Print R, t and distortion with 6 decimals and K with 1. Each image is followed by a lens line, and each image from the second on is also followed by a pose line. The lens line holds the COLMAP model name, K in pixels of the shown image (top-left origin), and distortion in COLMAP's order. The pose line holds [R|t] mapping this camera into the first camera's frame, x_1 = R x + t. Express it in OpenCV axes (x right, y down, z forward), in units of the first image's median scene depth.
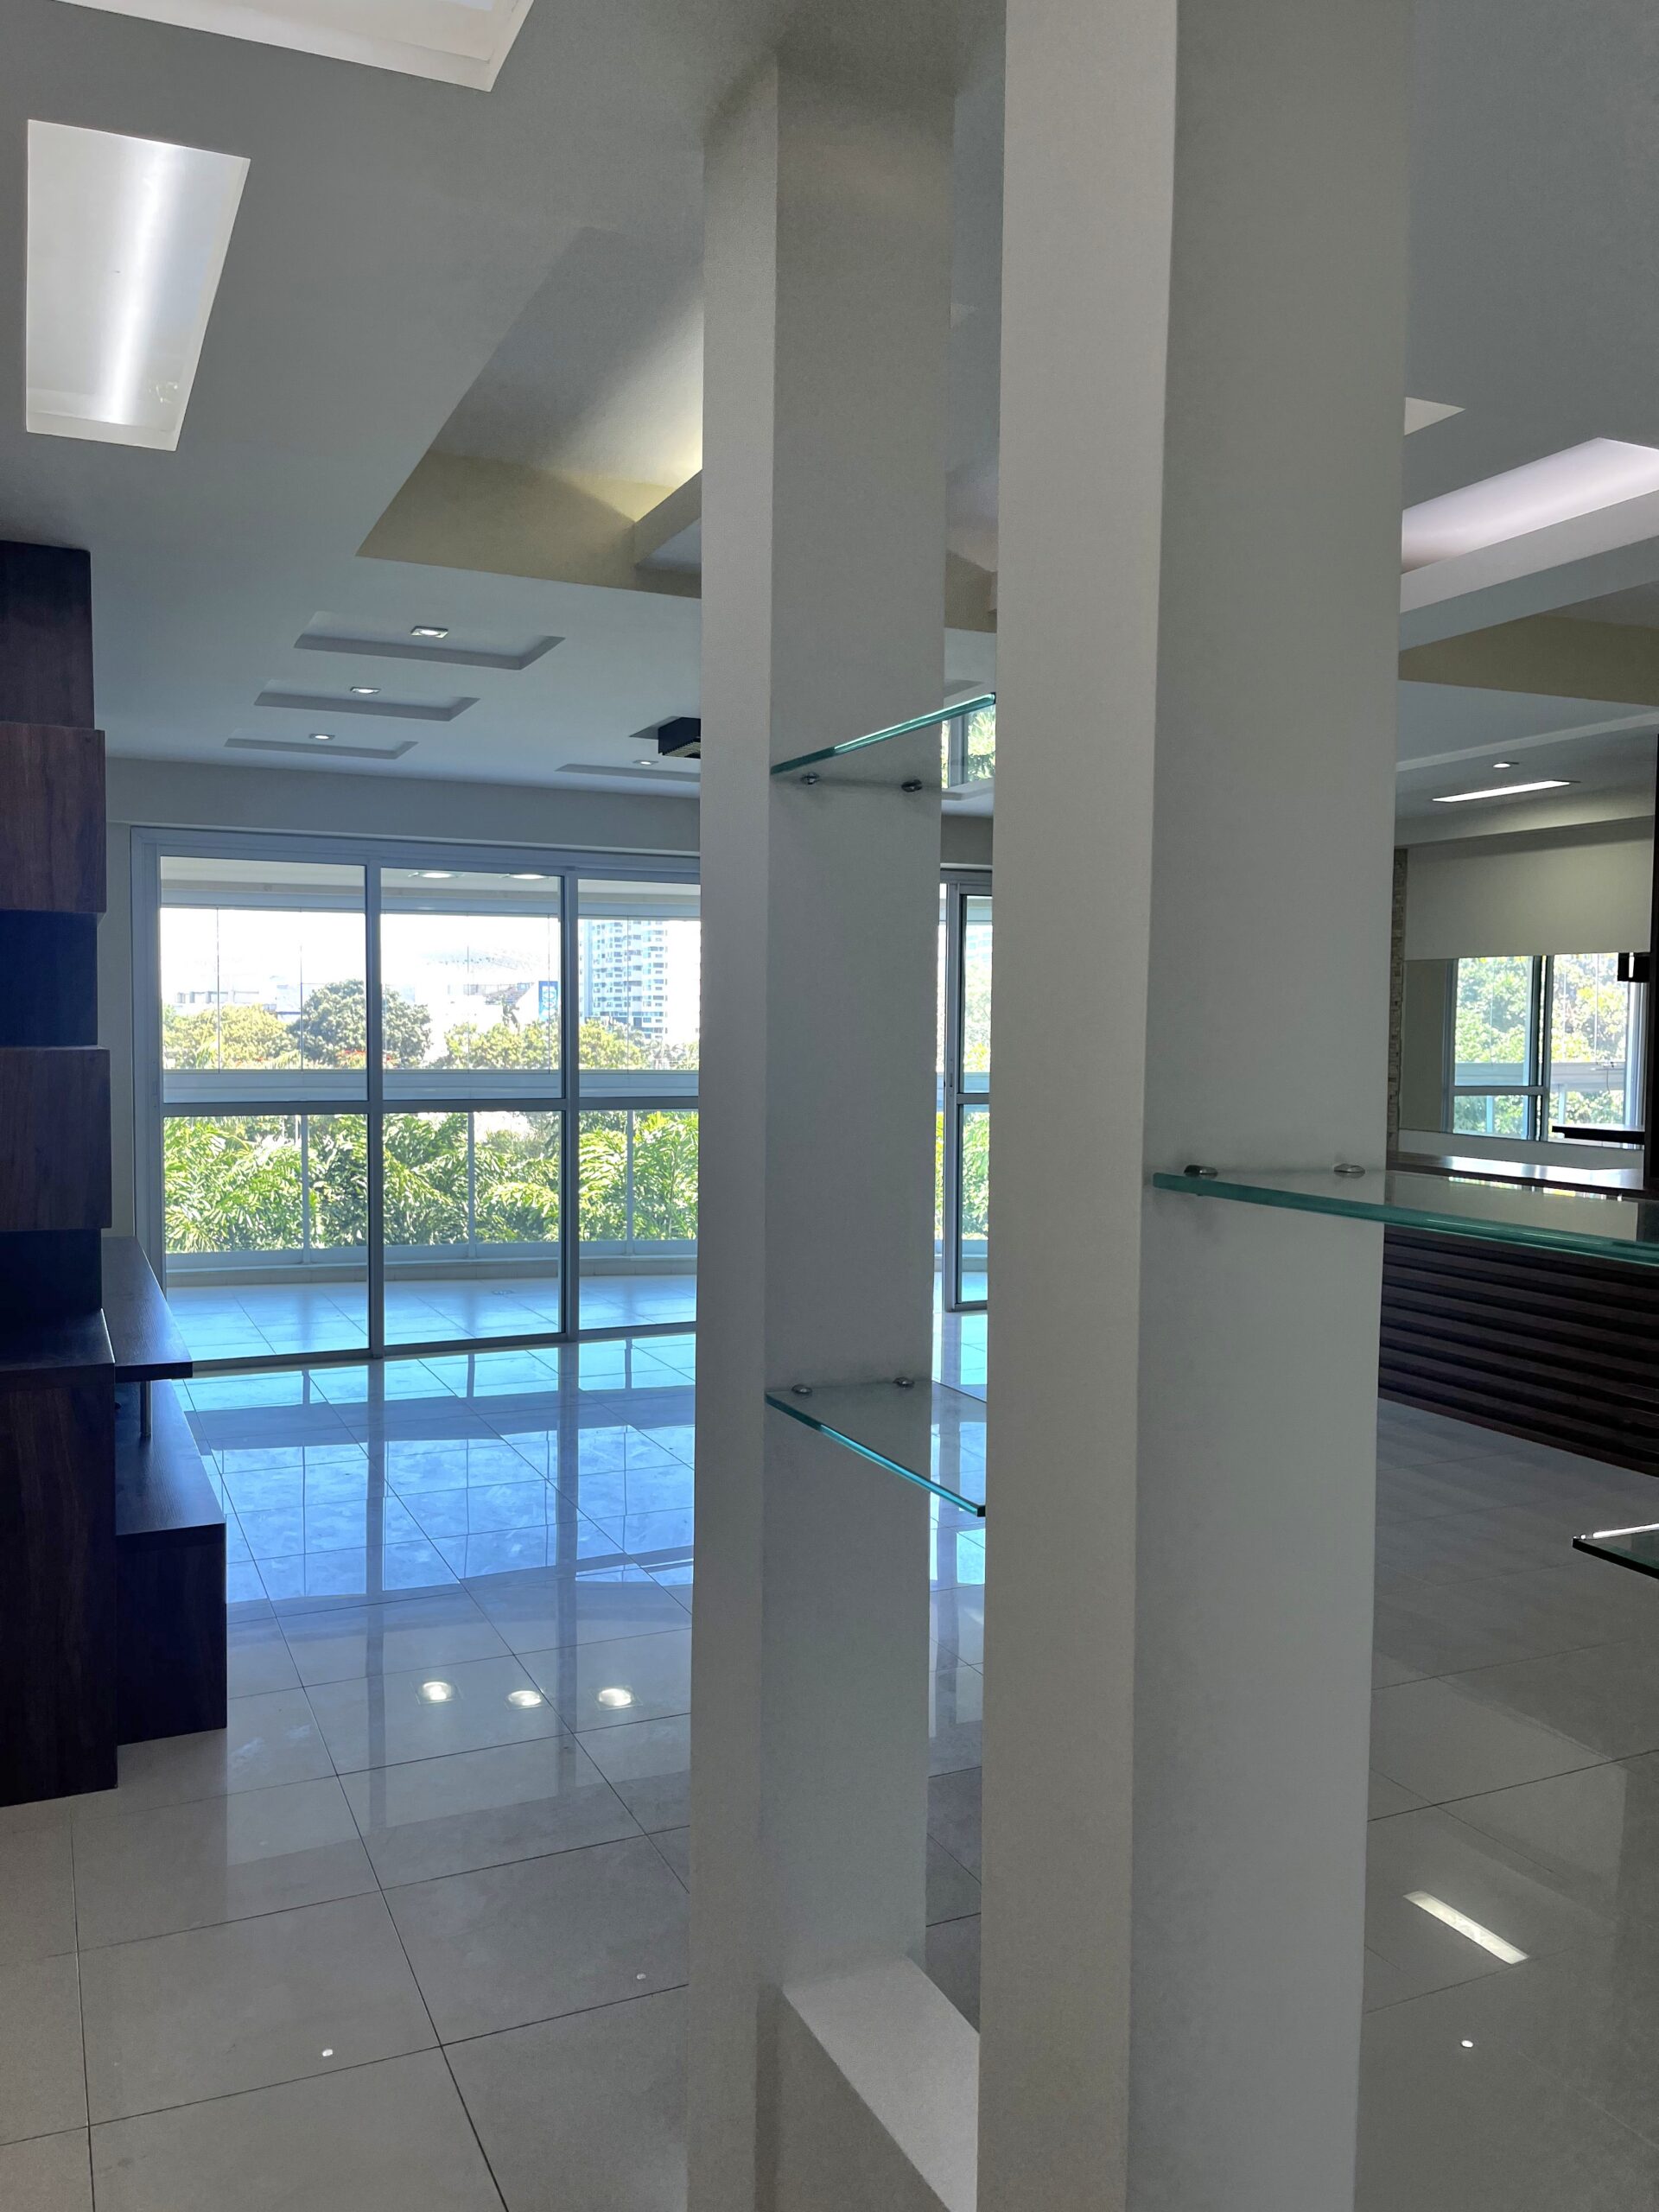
lens RADIAL K [[1675.7, 0, 830.4], [0, 1675.7, 1110.2], [0, 0, 1]] dist [0.058575, -0.080484]
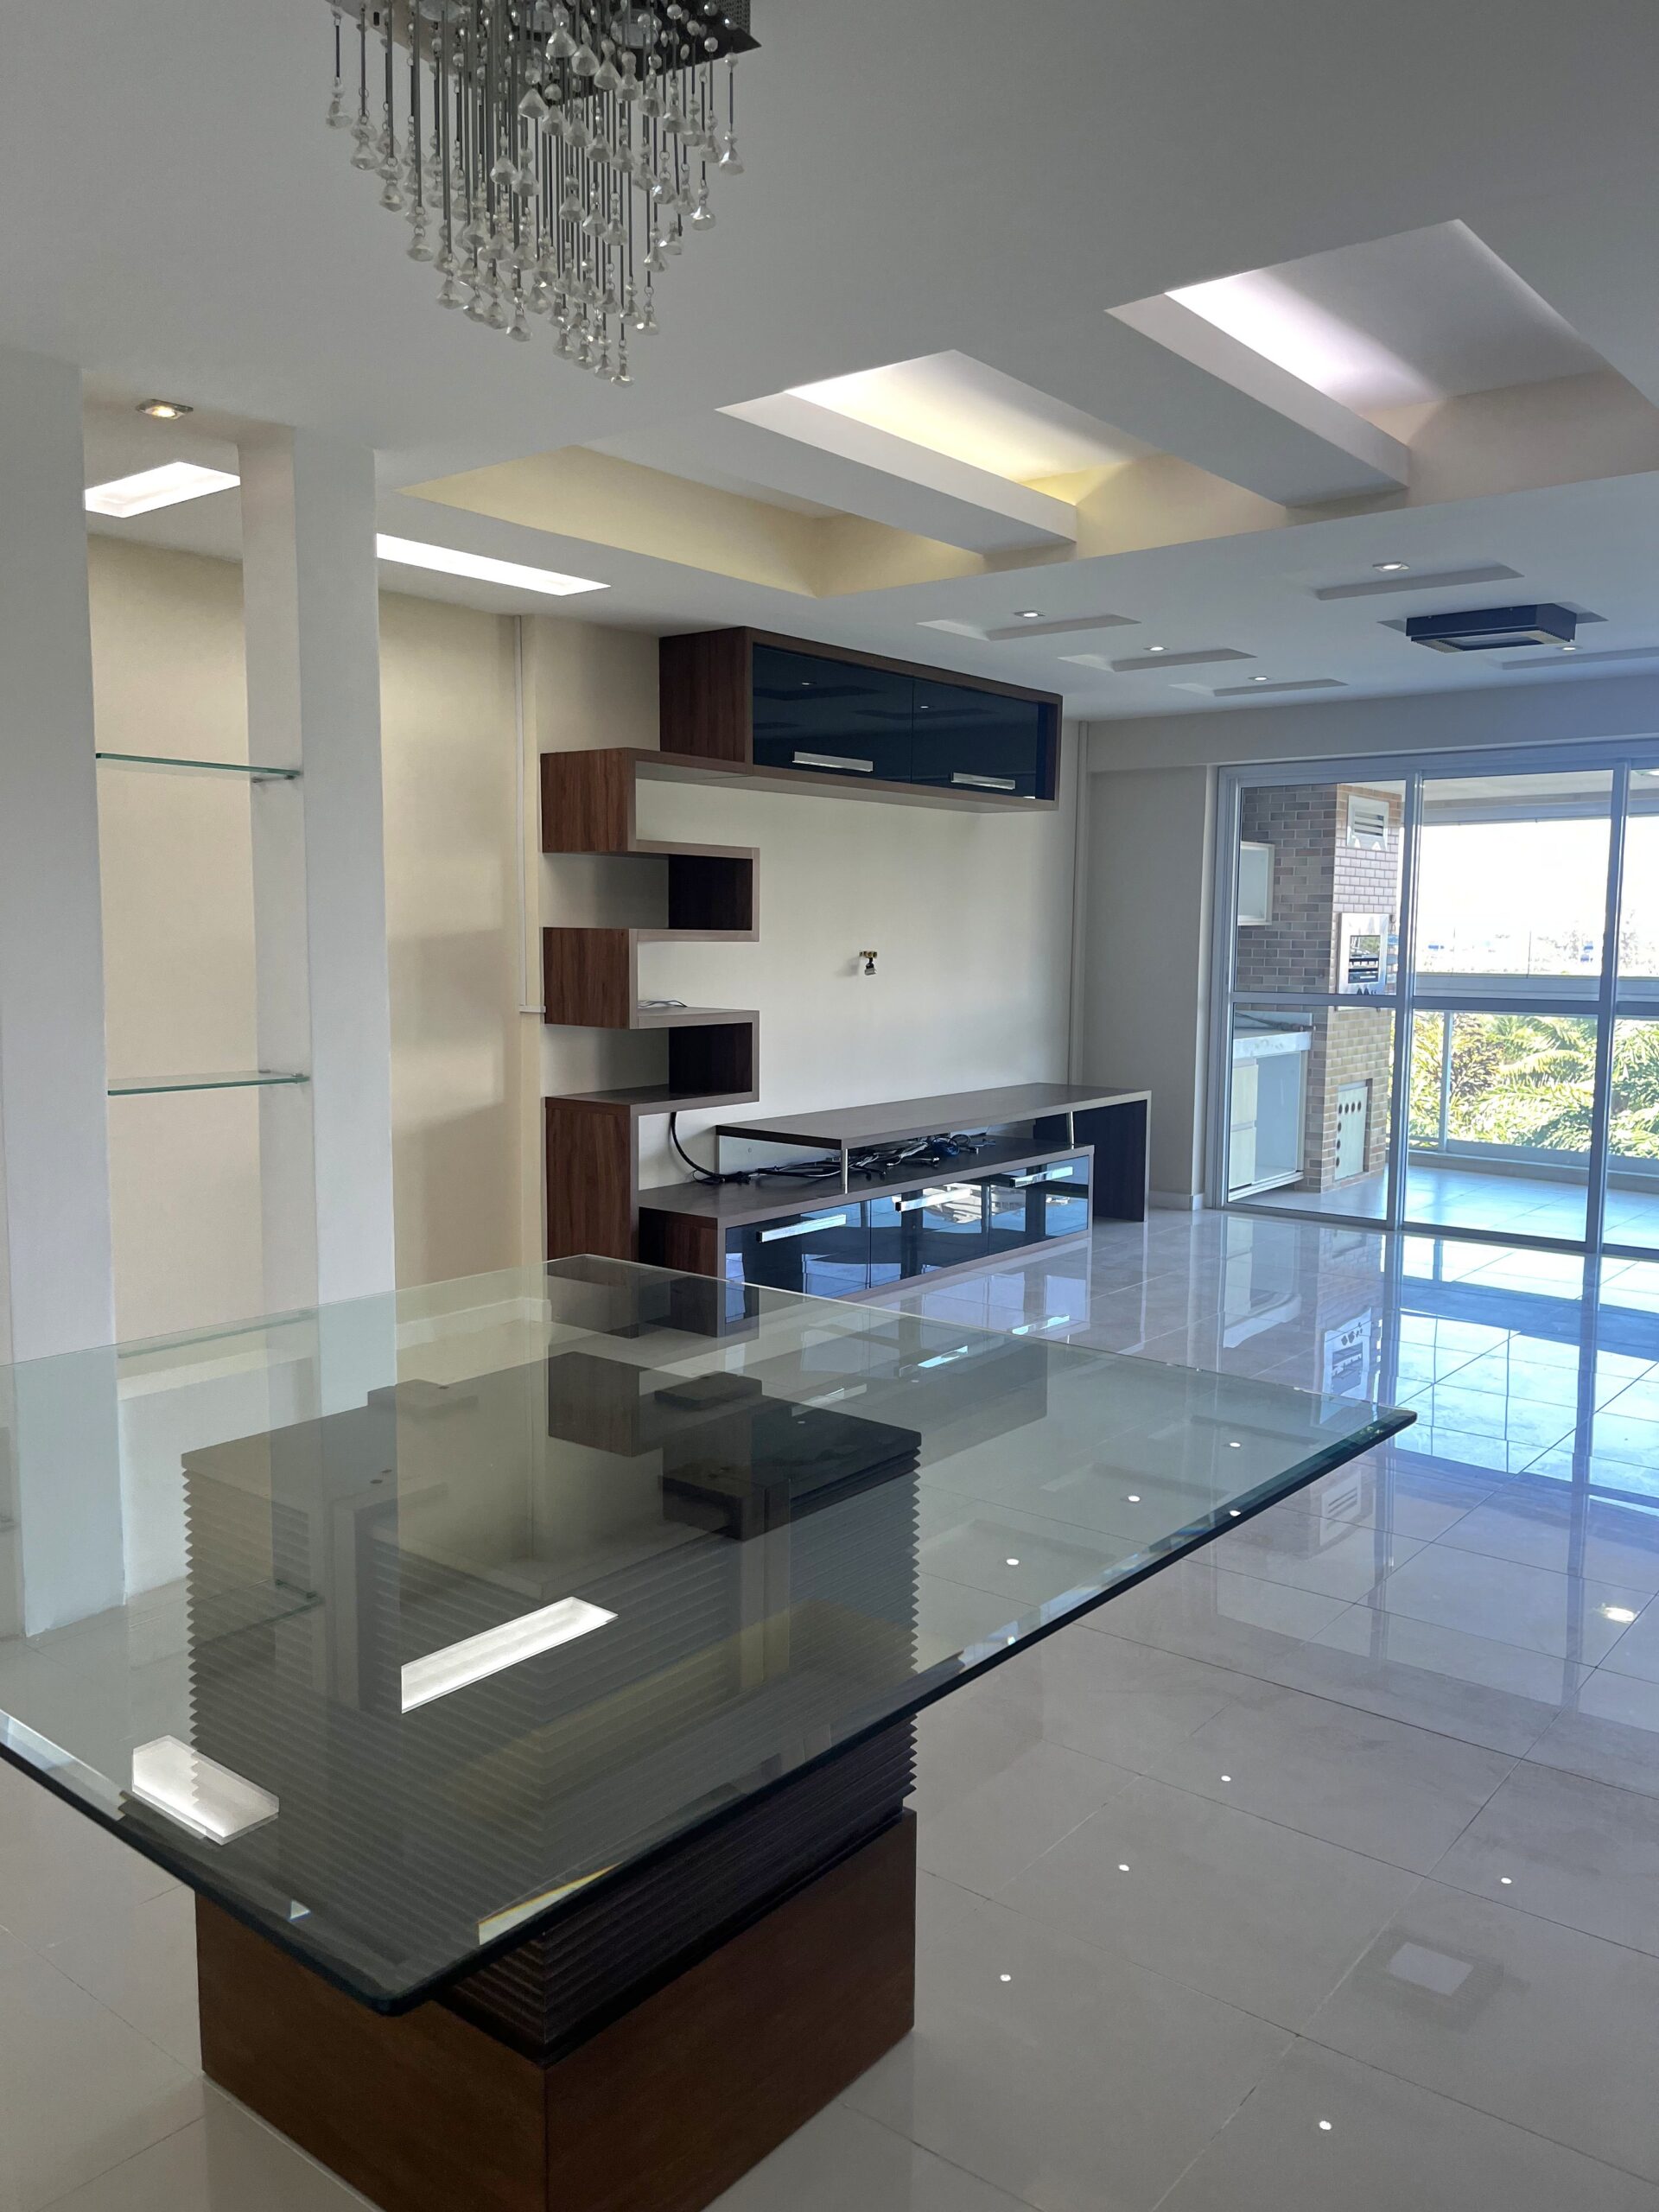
lens RADIAL K [[1675.7, 0, 812.2], [0, 1675.7, 1113.7], [0, 0, 1]] dist [0.058575, -0.080484]
pose [[0.435991, 0.094267, -0.895000, 0.516334], [-0.052150, 0.995474, 0.079445, 0.003526], [0.898439, 0.012037, 0.438934, 0.163293]]
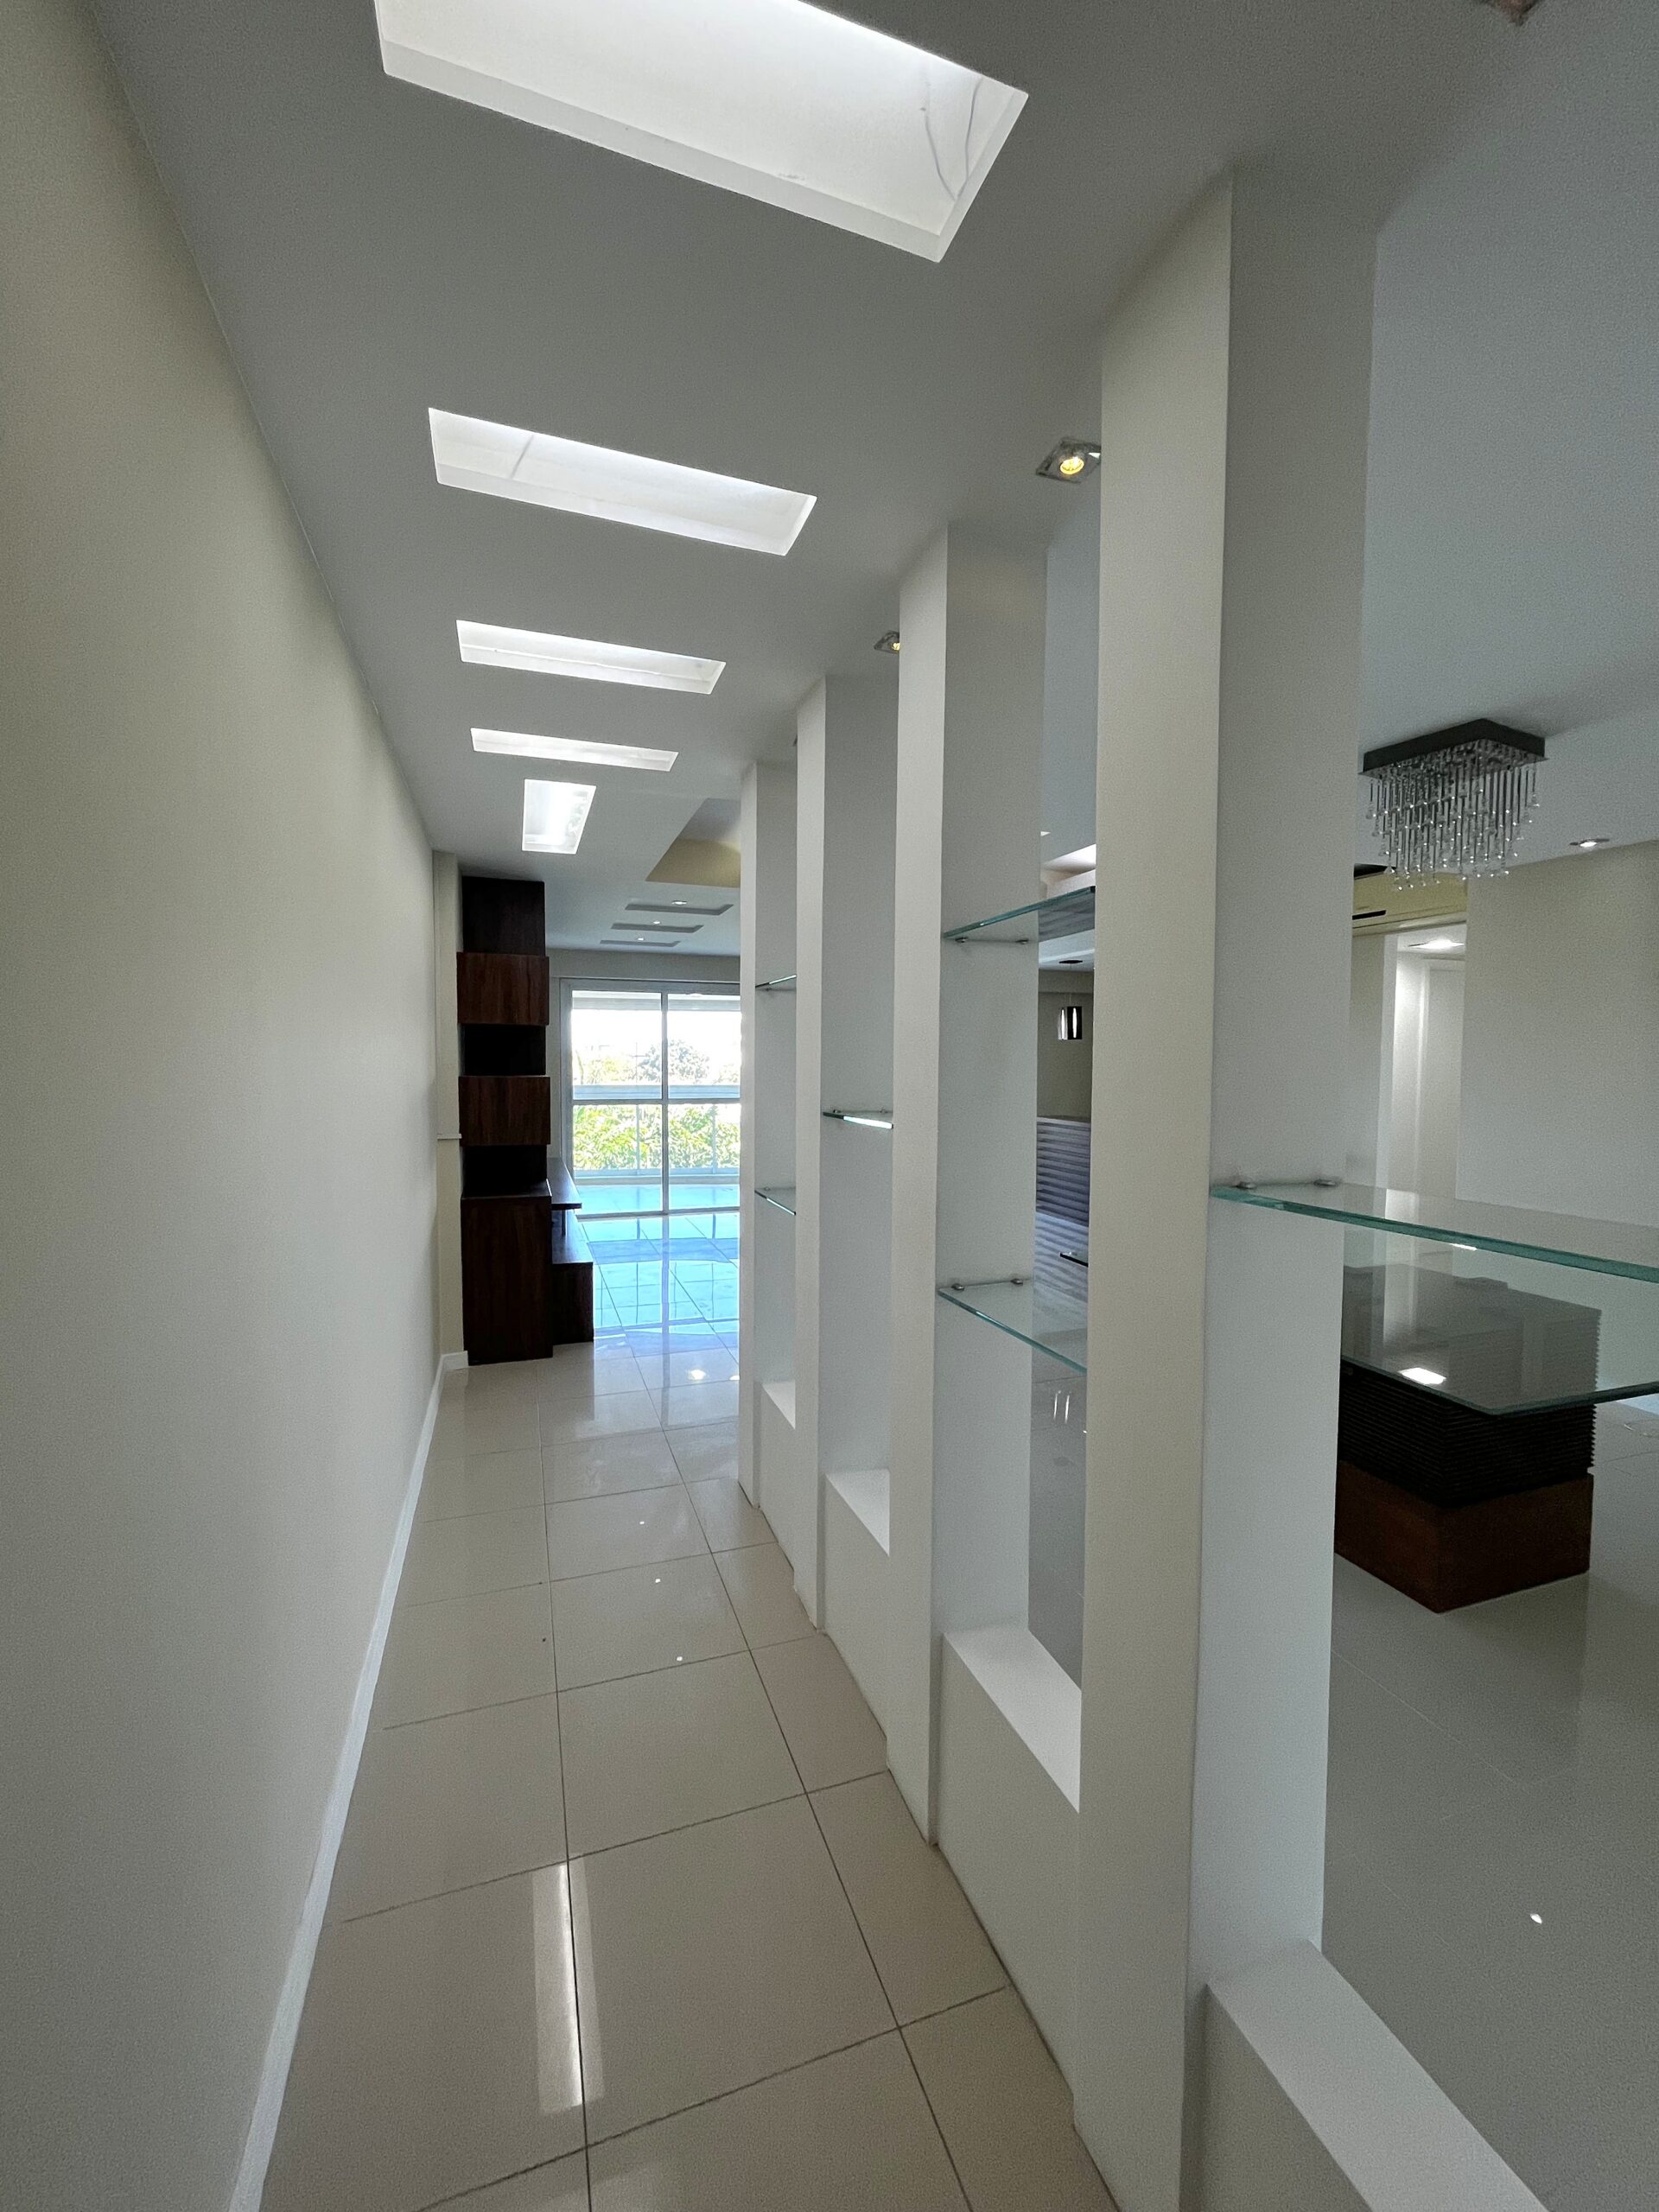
lens RADIAL K [[894.3, 0, 832.3], [0, 894.3, 1101.7], [0, 0, 1]] dist [-0.002043, 0.000517]
pose [[0.995128, 0.002255, -0.098569, 0.061017], [-0.002816, 0.999981, -0.005554, 0.003883], [0.098555, 0.005804, 0.995115, -0.141307]]
